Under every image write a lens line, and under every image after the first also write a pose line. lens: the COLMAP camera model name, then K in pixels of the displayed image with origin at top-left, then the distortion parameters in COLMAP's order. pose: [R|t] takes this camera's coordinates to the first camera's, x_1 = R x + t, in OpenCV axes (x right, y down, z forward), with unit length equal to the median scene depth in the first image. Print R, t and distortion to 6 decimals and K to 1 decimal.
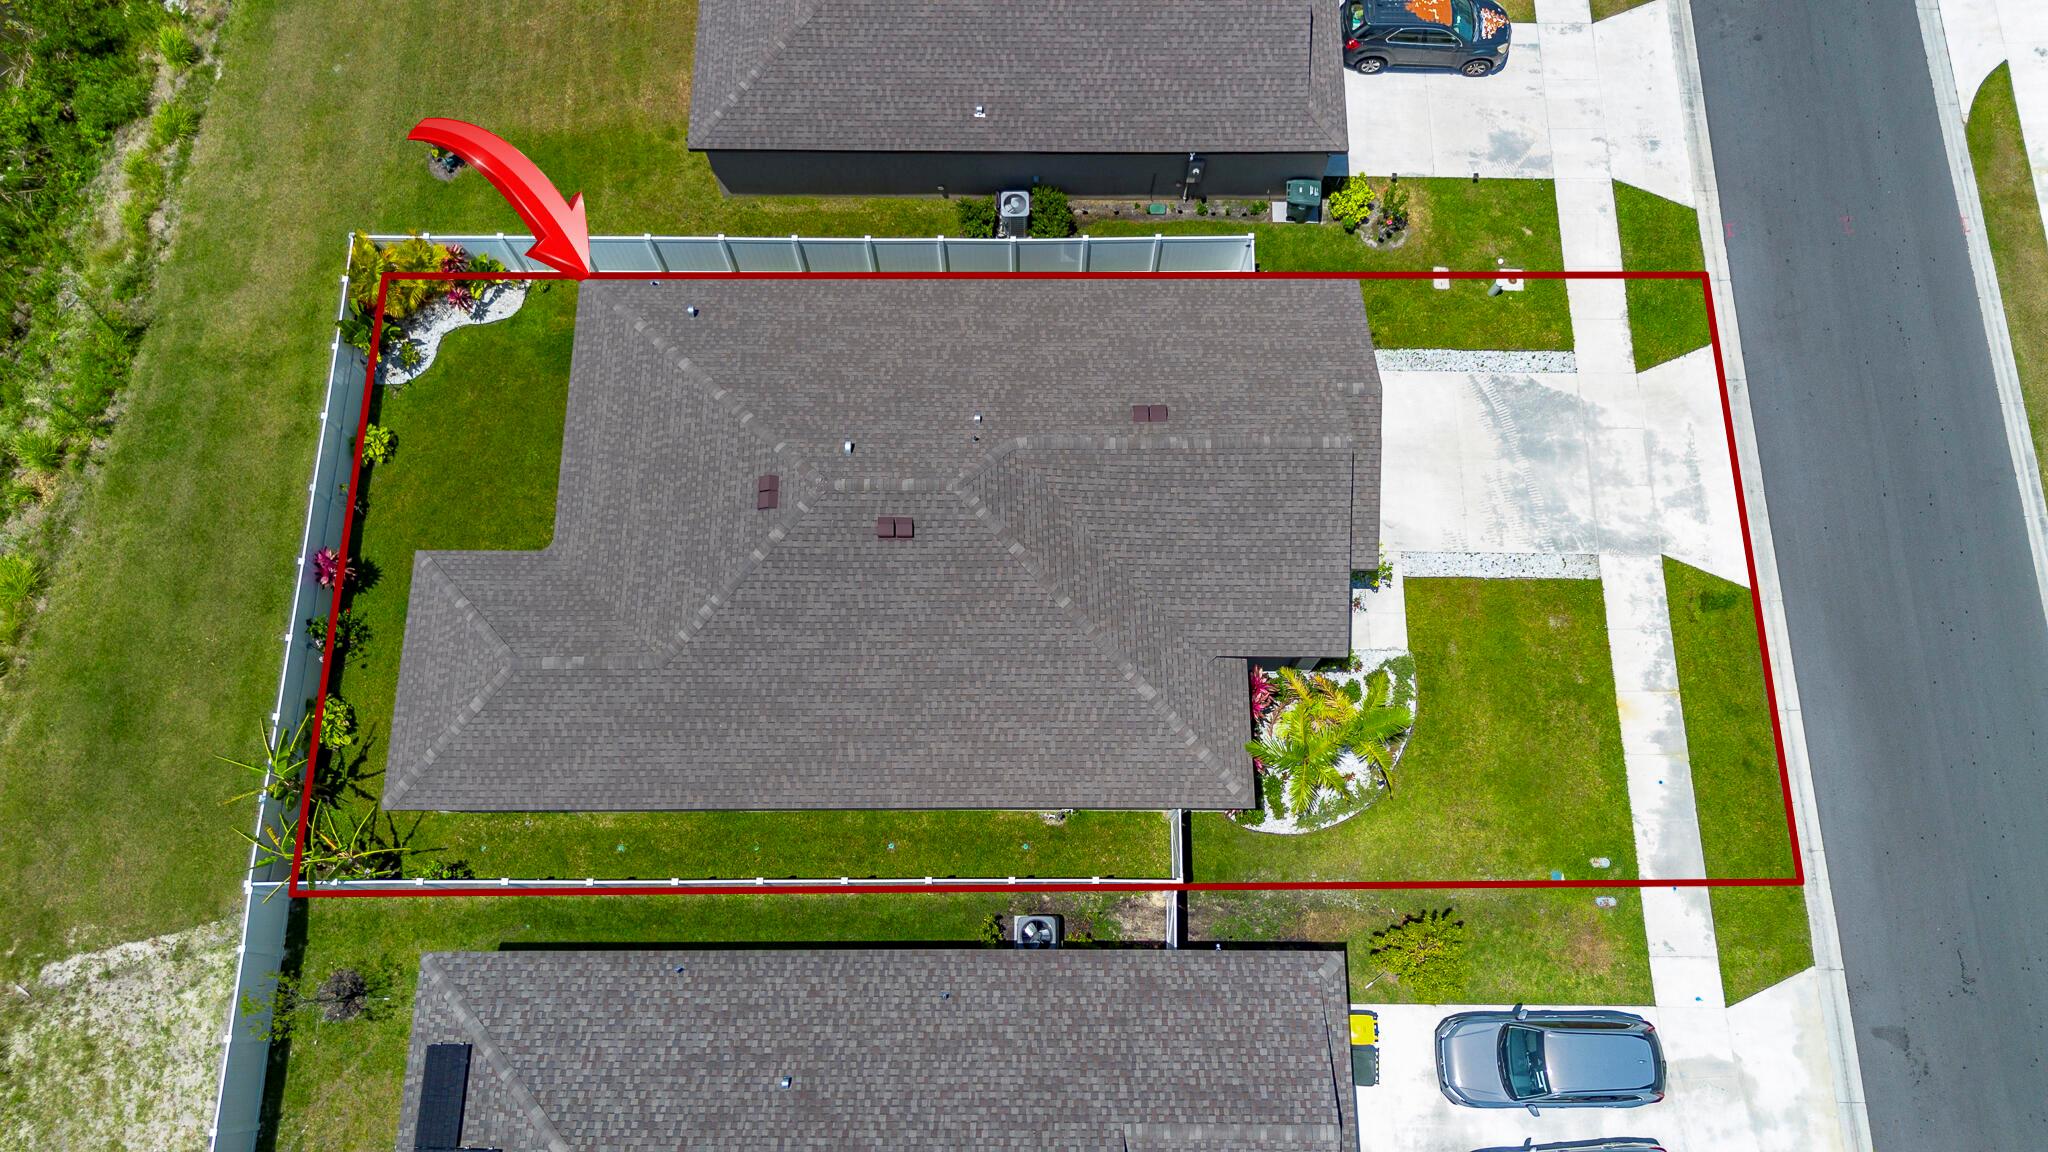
lens RADIAL K [[1461.6, 0, 1031.2], [0, 1461.6, 567.8], [0, 0, 1]] dist [0.055024, -0.048663]
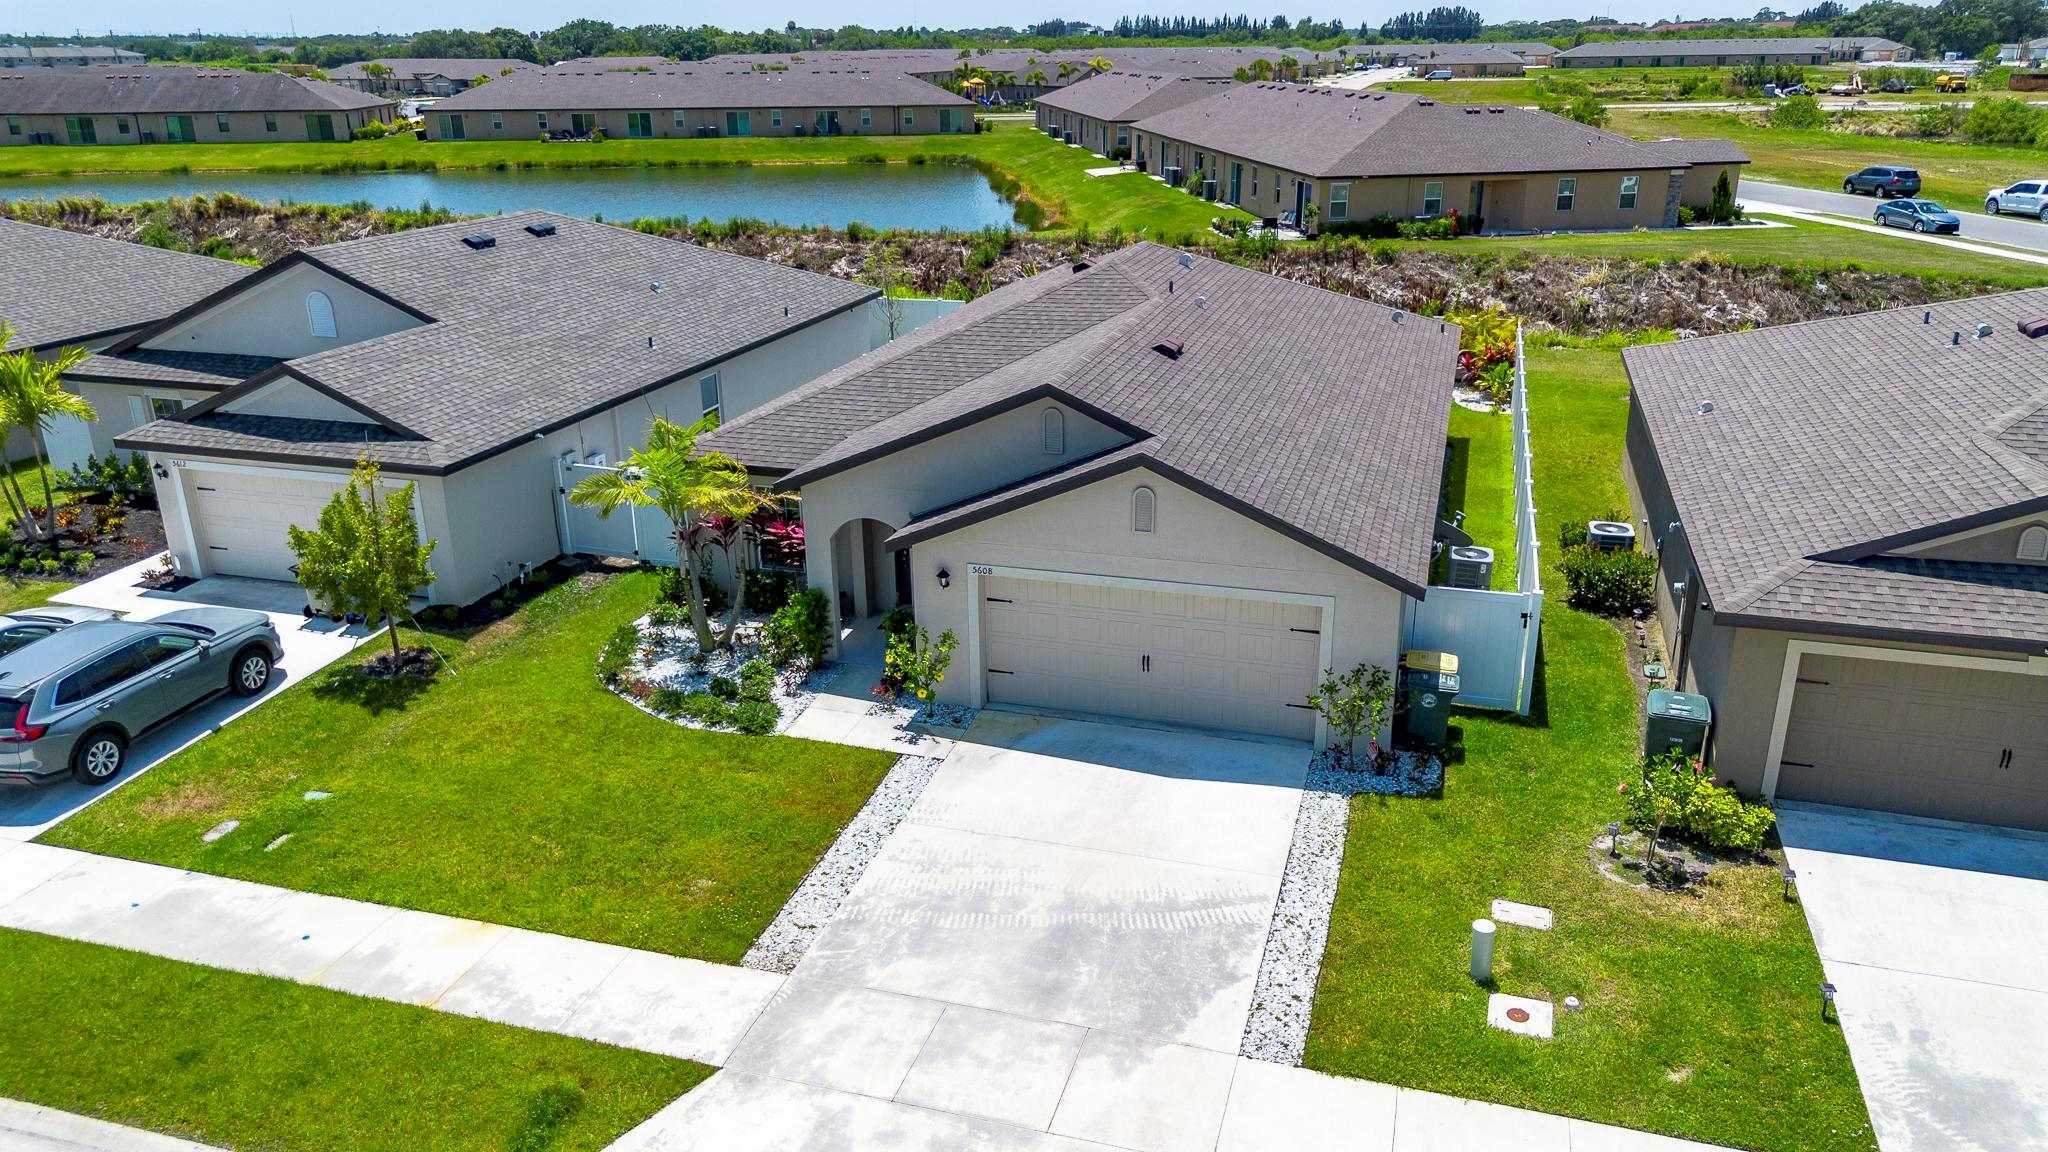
lens RADIAL K [[1461.6, 0, 1027.6], [0, 1461.6, 572.0], [0, 0, 1]] dist [0.055024, -0.048663]
pose [[-0.291442, 0.326516, -0.899138, 0.745828], [-0.907659, 0.202375, 0.367695, -0.269015], [0.302021, 0.923272, 0.237385, 0.834230]]
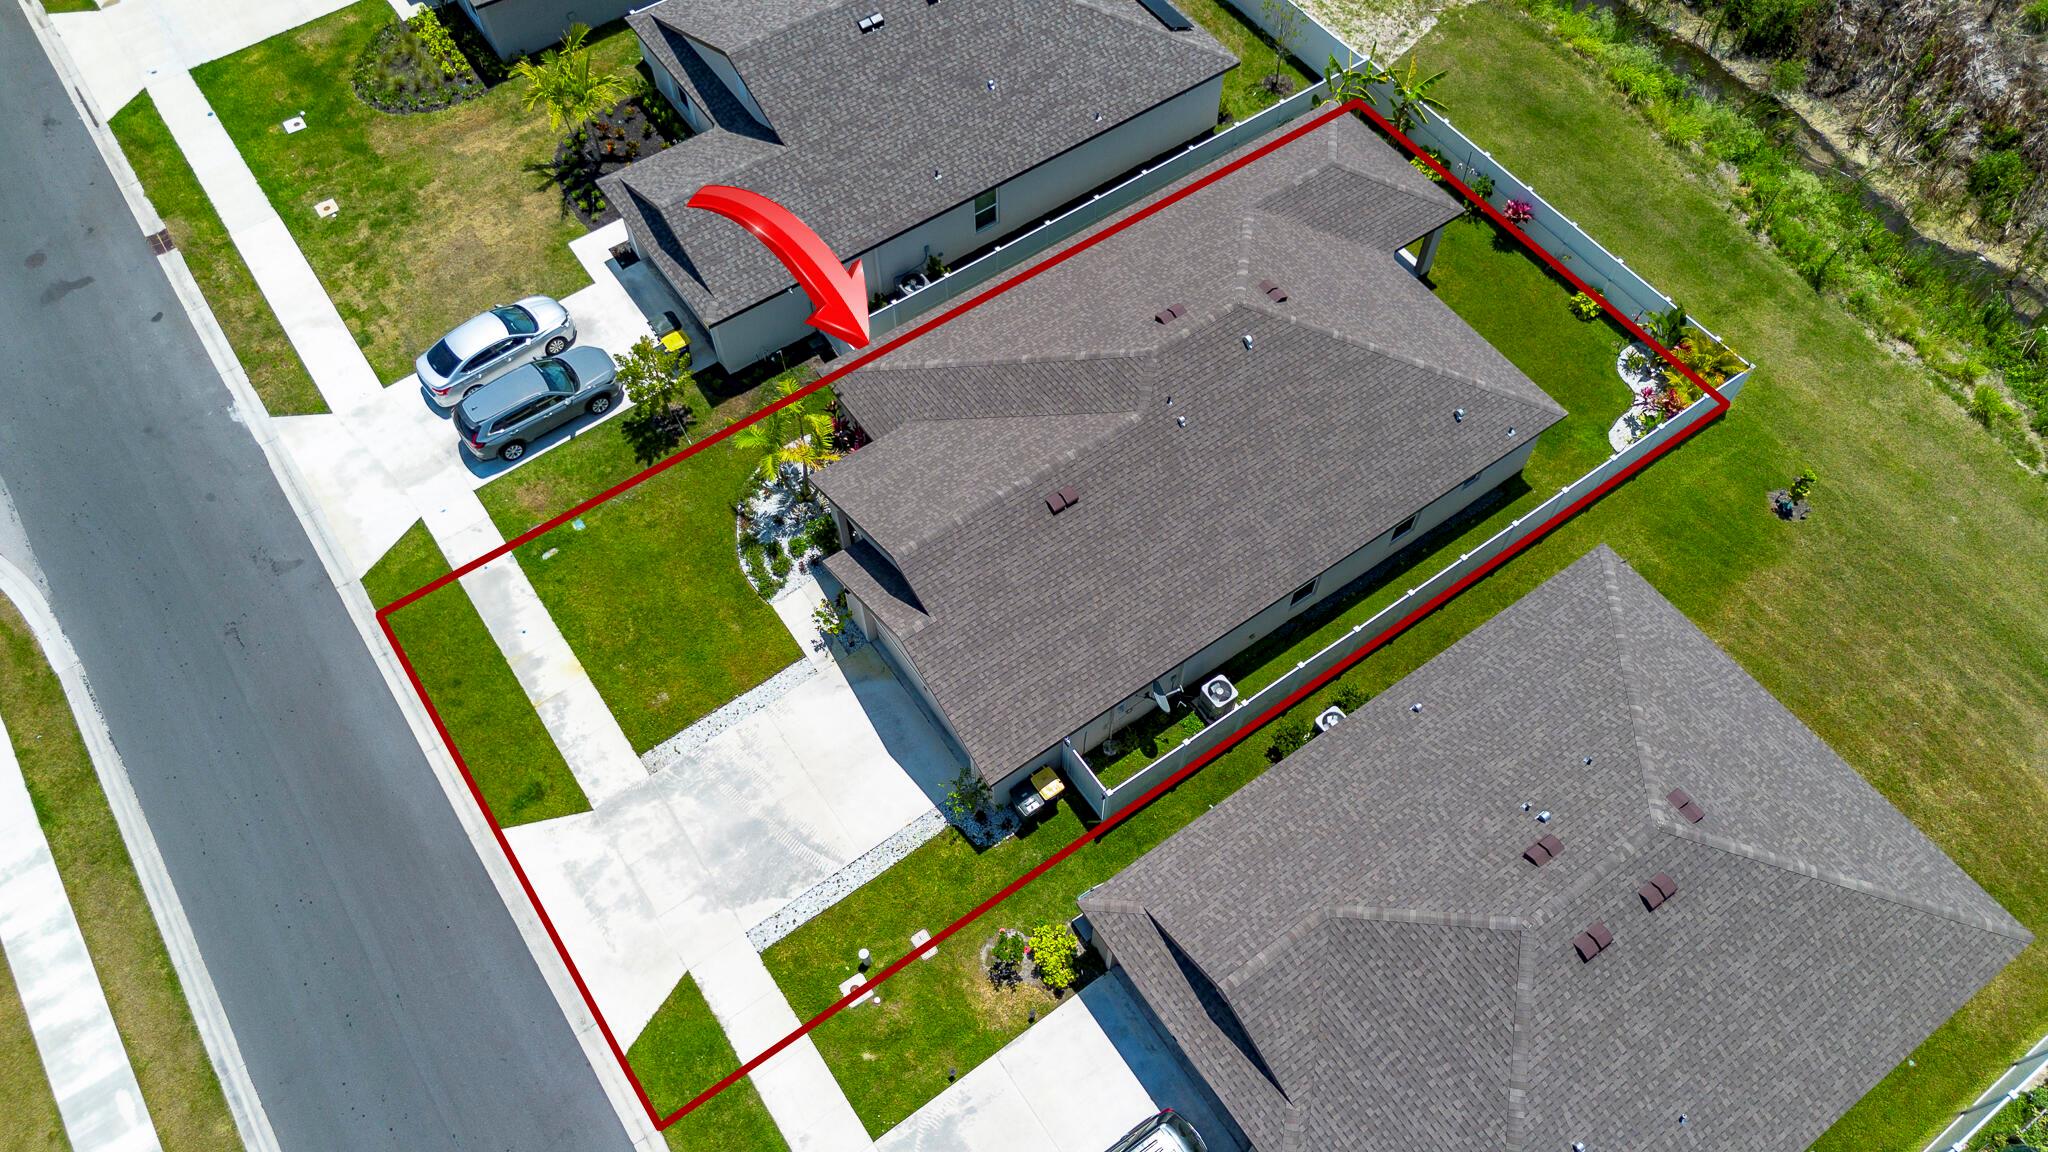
lens RADIAL K [[1461.6, 0, 1024.6], [0, 1461.6, 573.1], [0, 0, 1]] dist [0.055024, -0.048663]
pose [[-0.818179, 0.487882, -0.304227, 0.428305], [-0.548055, -0.501791, 0.669210, -0.784861], [0.173837, 0.714266, 0.677941, 0.267573]]
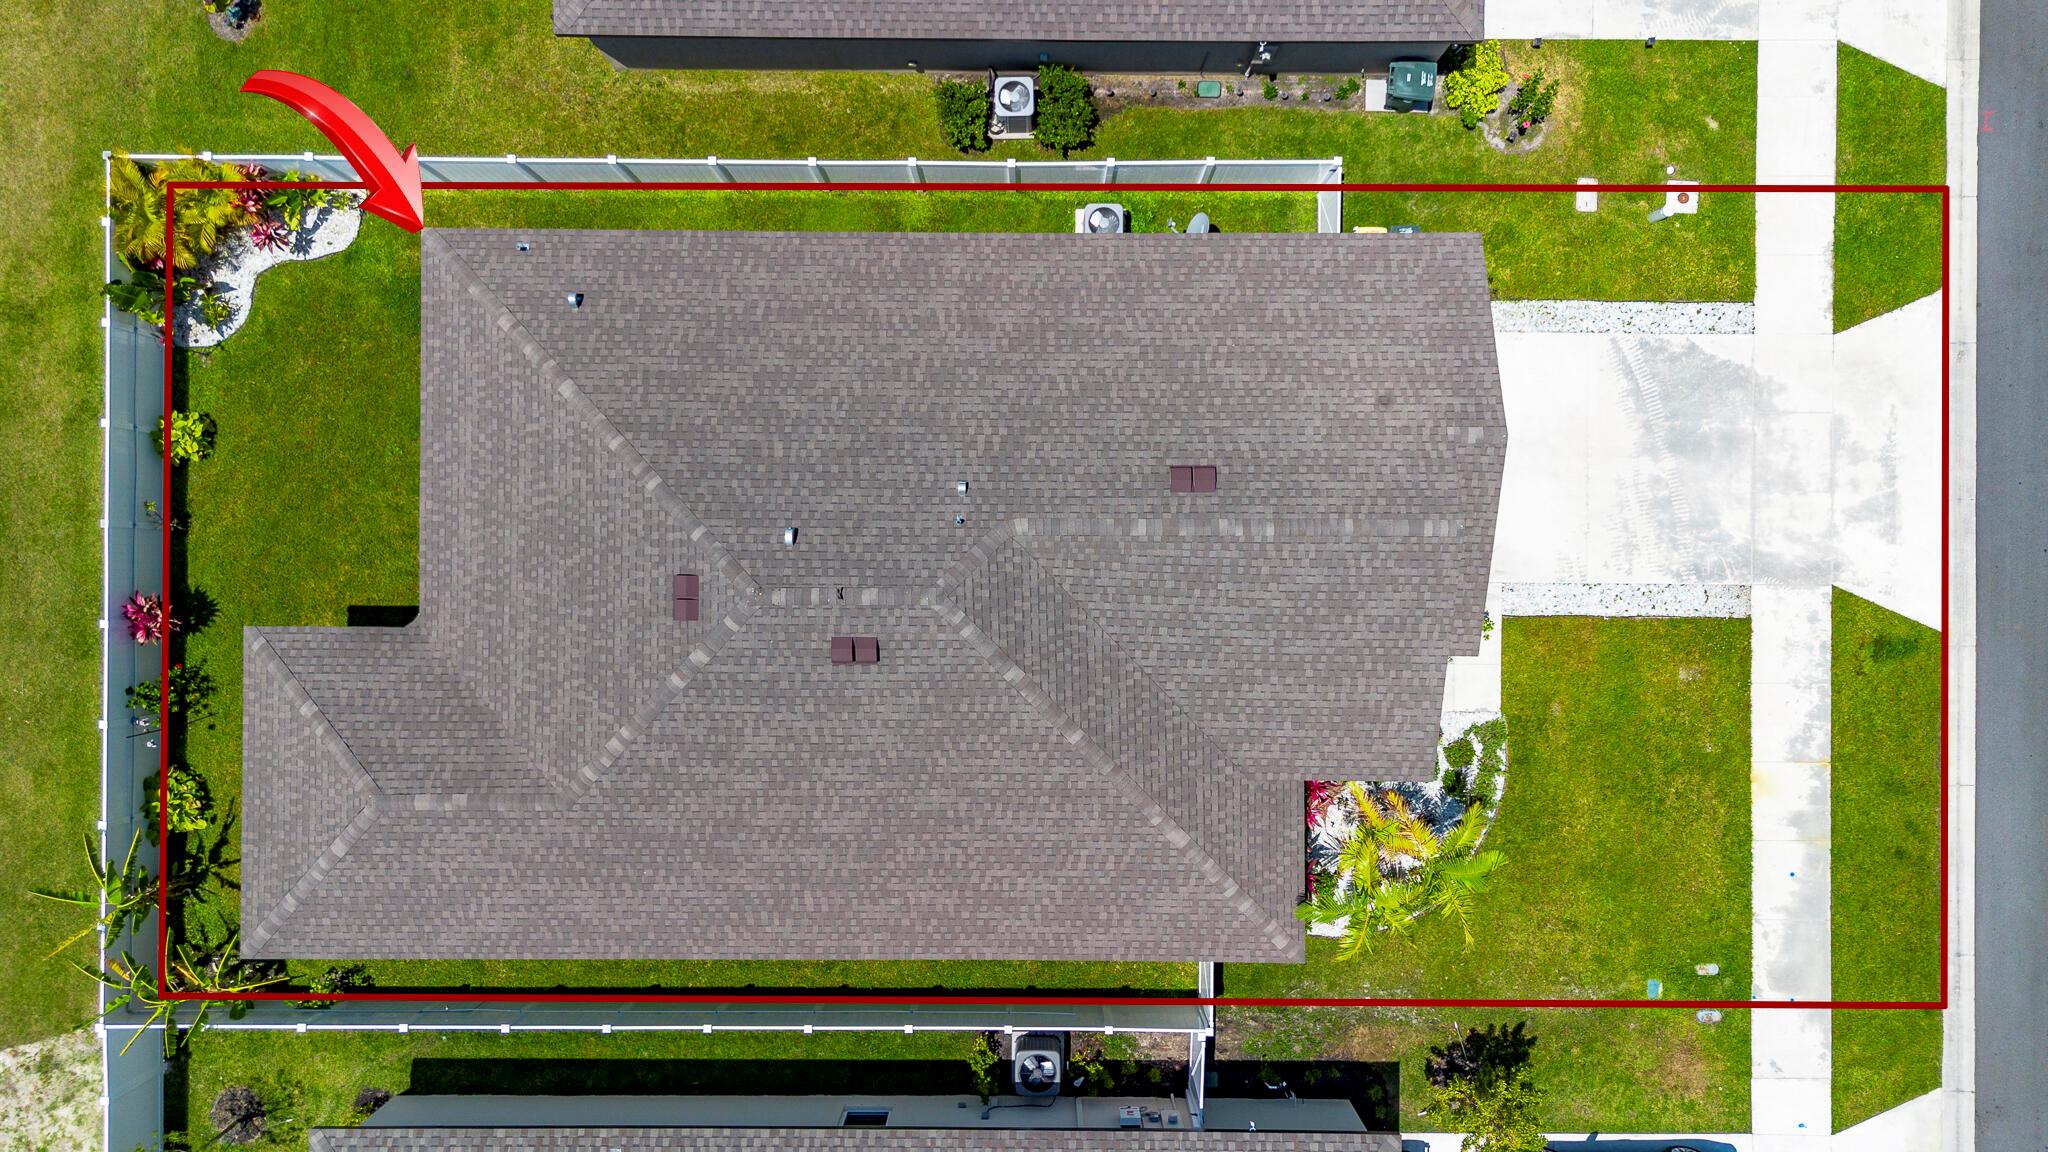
lens RADIAL K [[1461.6, 0, 1031.5], [0, 1461.6, 569.6], [0, 0, 1]] dist [0.055024, -0.048663]
pose [[0.999975, 0.005428, -0.004589, 0.002265], [-0.003800, 0.953844, 0.300278, -0.262614], [0.006007, -0.300253, 0.953841, 0.252322]]
